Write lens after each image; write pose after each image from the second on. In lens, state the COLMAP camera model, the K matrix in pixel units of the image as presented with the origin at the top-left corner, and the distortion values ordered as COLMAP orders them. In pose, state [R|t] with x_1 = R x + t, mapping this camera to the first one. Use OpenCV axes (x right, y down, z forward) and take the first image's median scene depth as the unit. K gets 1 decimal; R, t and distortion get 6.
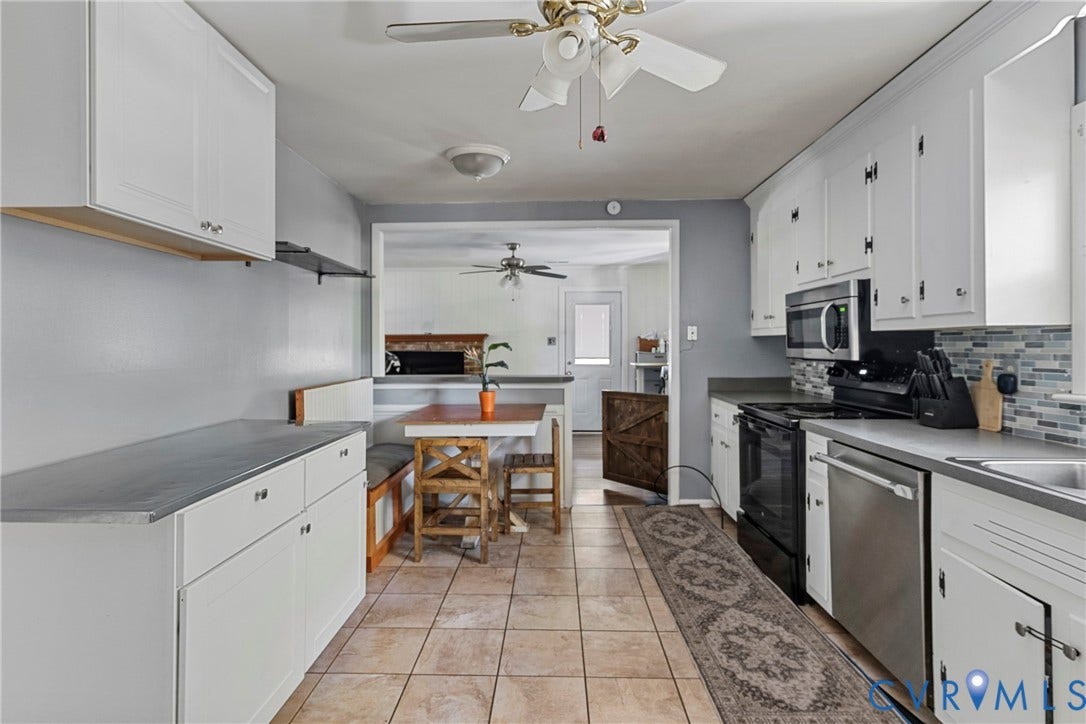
lens RADIAL K [[515.8, 0, 541.5], [0, 515.8, 351.6], [0, 0, 1]] dist [-0.002430, -0.000026]
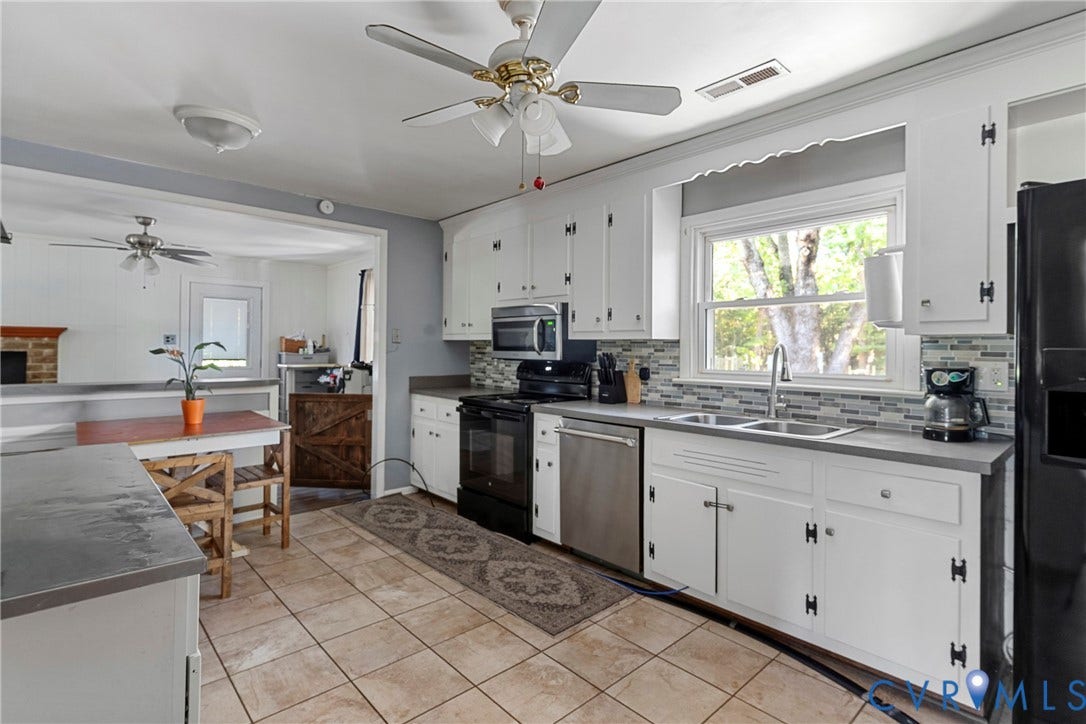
lens RADIAL K [[515.8, 0, 511.2], [0, 515.8, 352.7], [0, 0, 1]] dist [-0.002430, -0.000026]
pose [[0.736180, 0.006238, 0.676757, -0.387114], [-0.005464, 0.999980, -0.003274, 0.002013], [-0.676764, -0.001288, 0.736199, 0.049923]]
